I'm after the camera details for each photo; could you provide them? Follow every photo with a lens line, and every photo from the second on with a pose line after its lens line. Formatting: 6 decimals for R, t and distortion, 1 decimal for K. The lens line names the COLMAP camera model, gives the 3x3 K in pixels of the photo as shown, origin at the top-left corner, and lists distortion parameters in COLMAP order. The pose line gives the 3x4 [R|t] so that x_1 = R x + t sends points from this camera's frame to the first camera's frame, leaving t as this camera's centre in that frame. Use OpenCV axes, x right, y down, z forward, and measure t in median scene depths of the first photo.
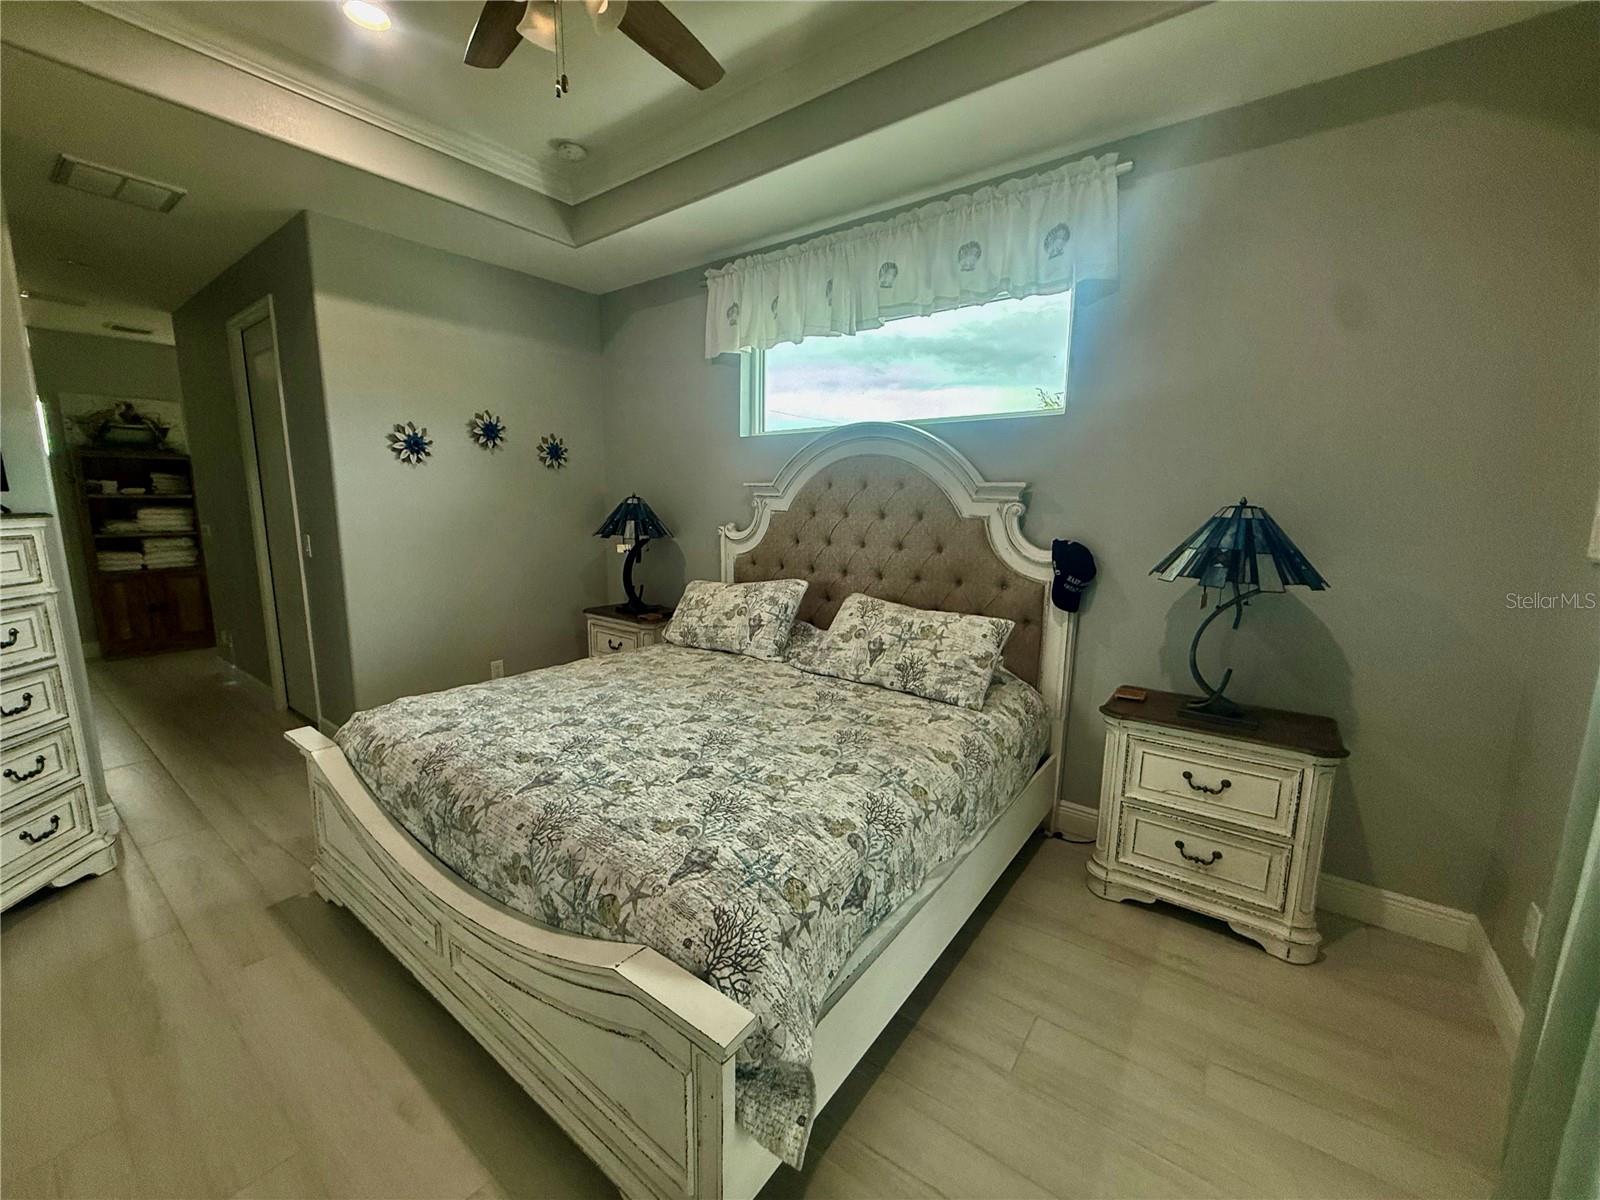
lens RADIAL K [[633.9, 0, 797.6], [0, 633.9, 597.3], [0, 0, 1]] dist [-0.000237, -0.000453]
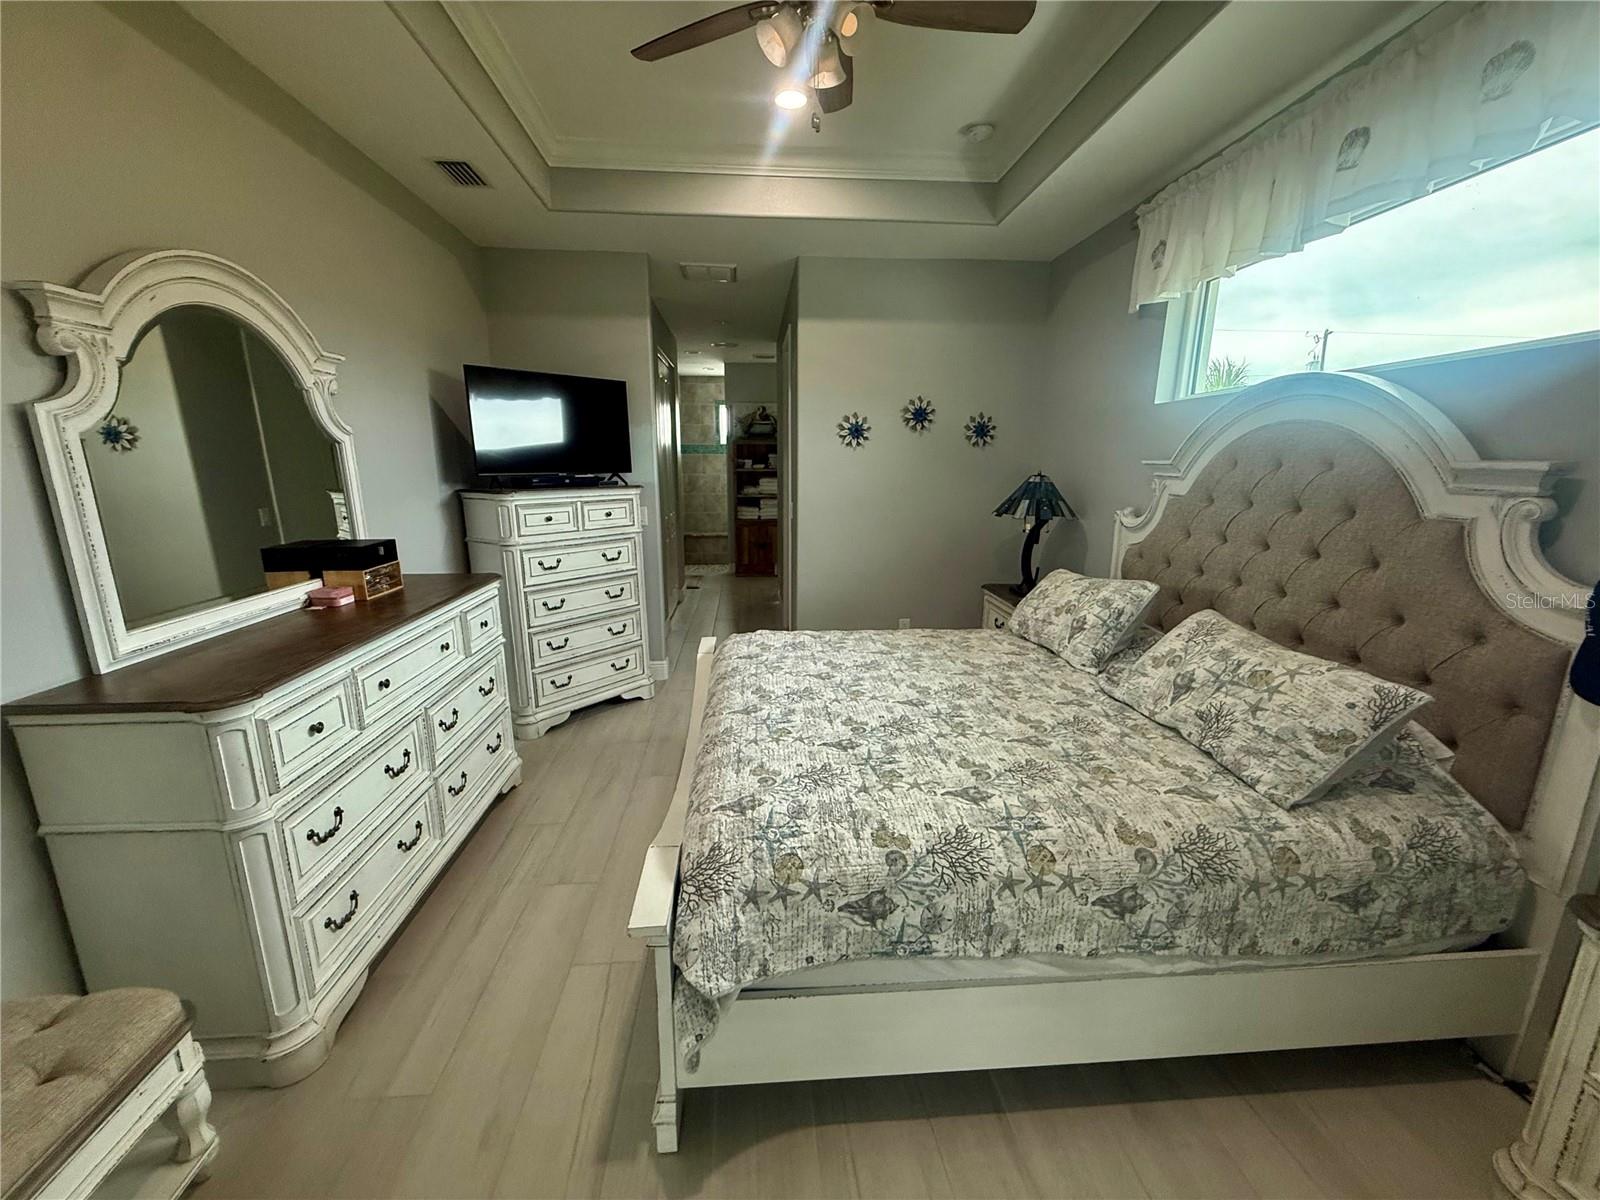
lens RADIAL K [[633.9, 0, 796.2], [0, 633.9, 597.2], [0, 0, 1]] dist [-0.000237, -0.000453]
pose [[0.662637, 0.149407, -0.733887, 0.331329], [-0.113767, 0.988608, 0.098543, -0.041321], [0.740250, 0.018194, 0.672086, 0.130531]]
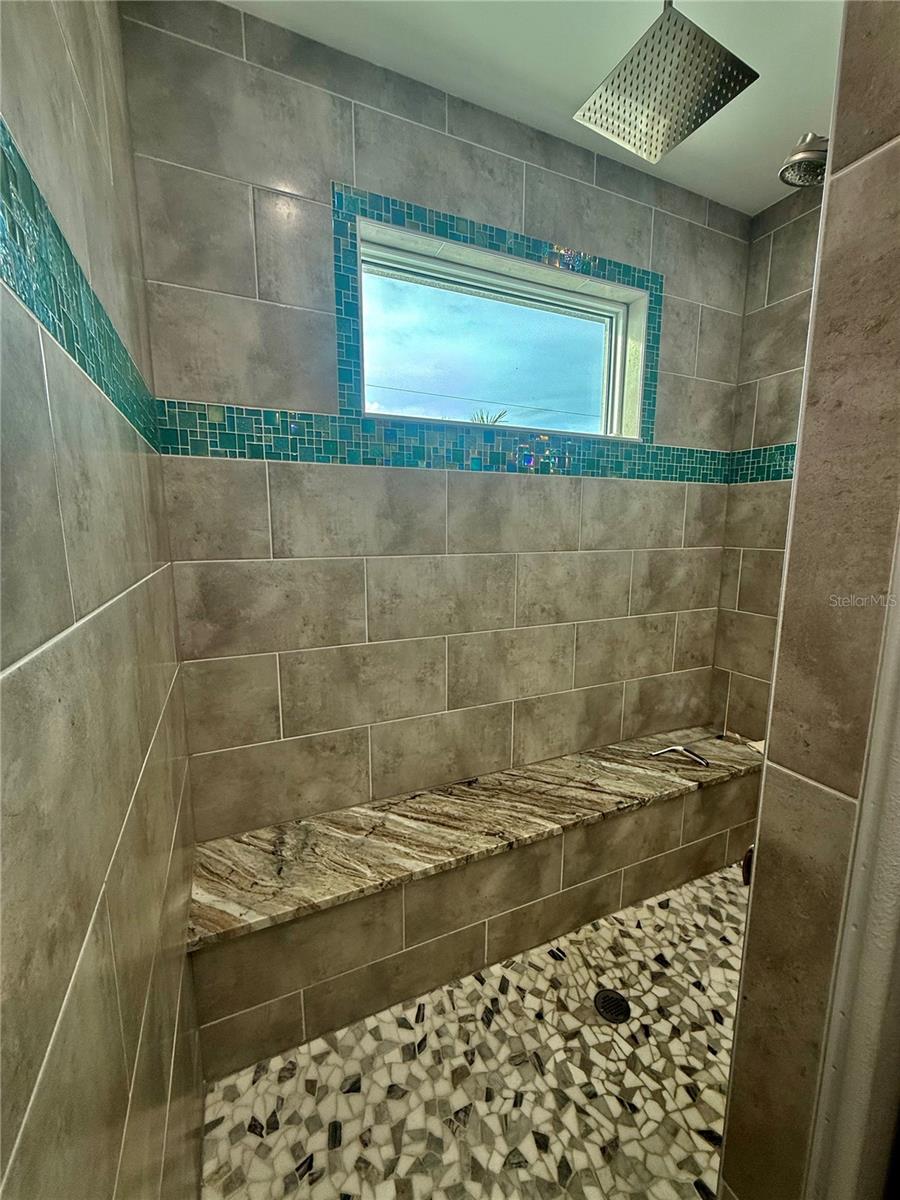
lens RADIAL K [[475.5, 0, 447.7], [0, 475.5, 599.4], [0, 0, 1]] dist [-0.000237, -0.000453]
pose [[0.878065, 0.066322, -0.473924, -2.447960], [-0.068787, 0.997557, 0.012156, -0.303340], [0.473572, 0.021926, 0.880482, 1.830101]]
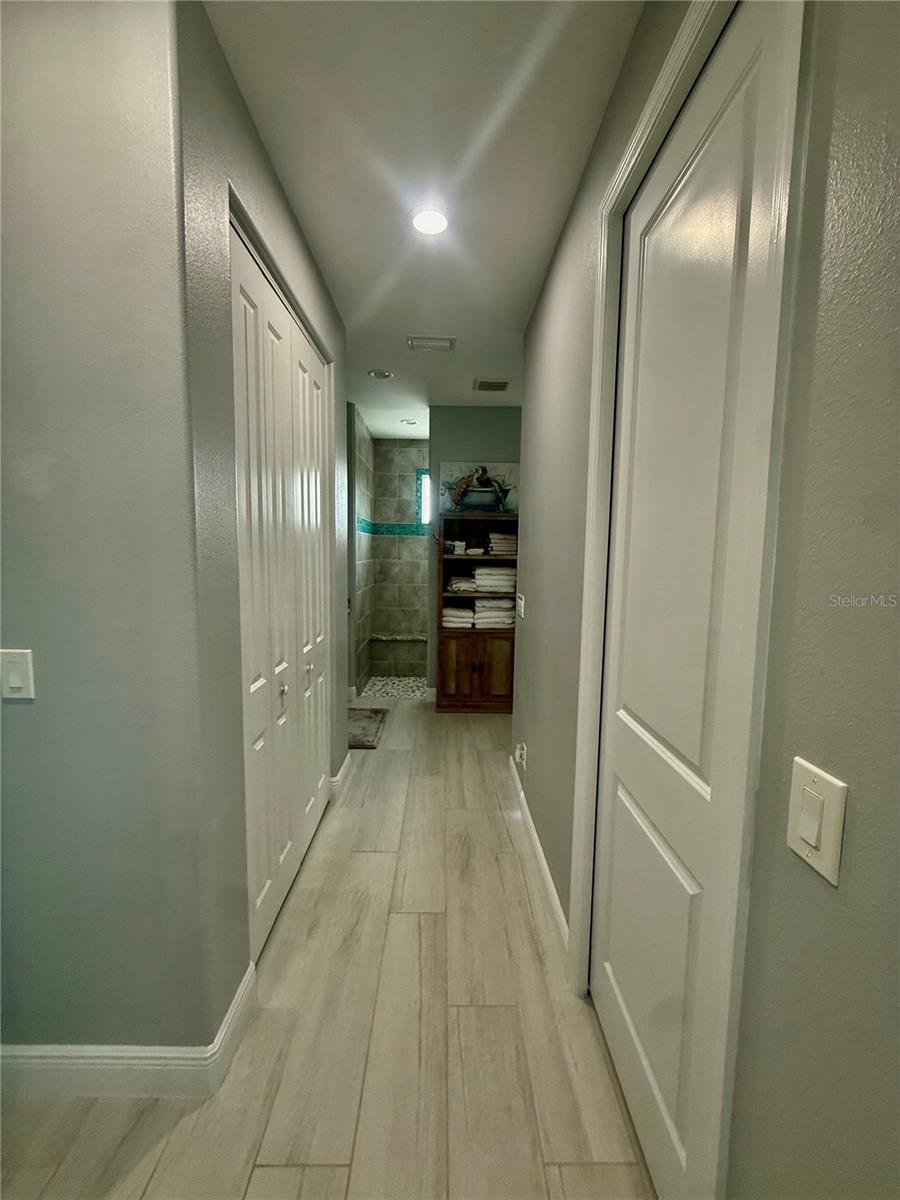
lens RADIAL K [[475.5, 0, 448.7], [0, 475.5, 595.3], [0, 0, 1]] dist [-0.000237, -0.000453]
pose [[0.611906, 0.078233, -0.787052, -0.983716], [-0.135872, 0.990701, -0.007160, -0.182053], [0.779172, 0.111319, 0.616845, 1.057804]]
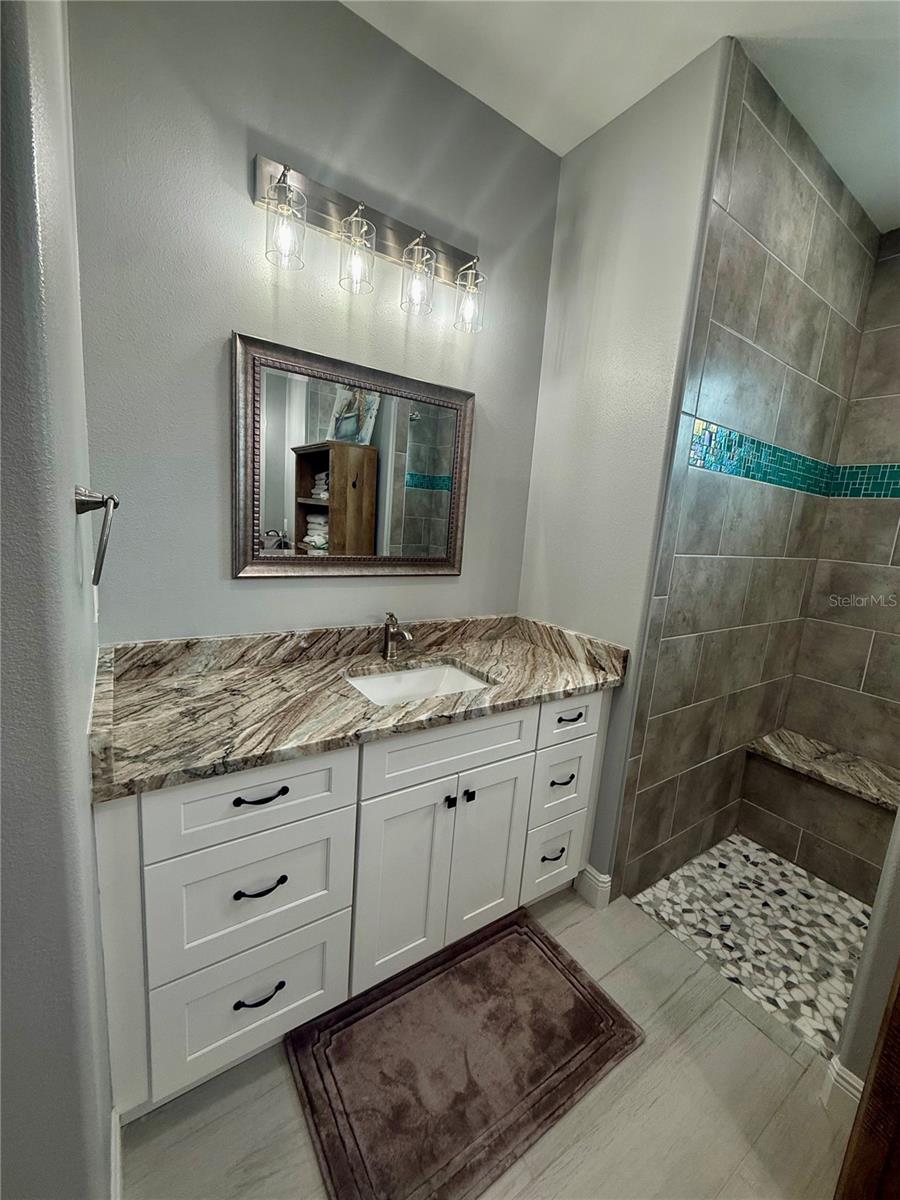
lens RADIAL K [[475.5, 0, 451.5], [0, 475.5, 596.8], [0, 0, 1]] dist [-0.000237, -0.000453]
pose [[-0.322095, 0.131129, -0.937582, -1.893559], [-0.222034, 0.952275, 0.209461, -0.283433], [0.920302, 0.275642, -0.277608, 1.778168]]
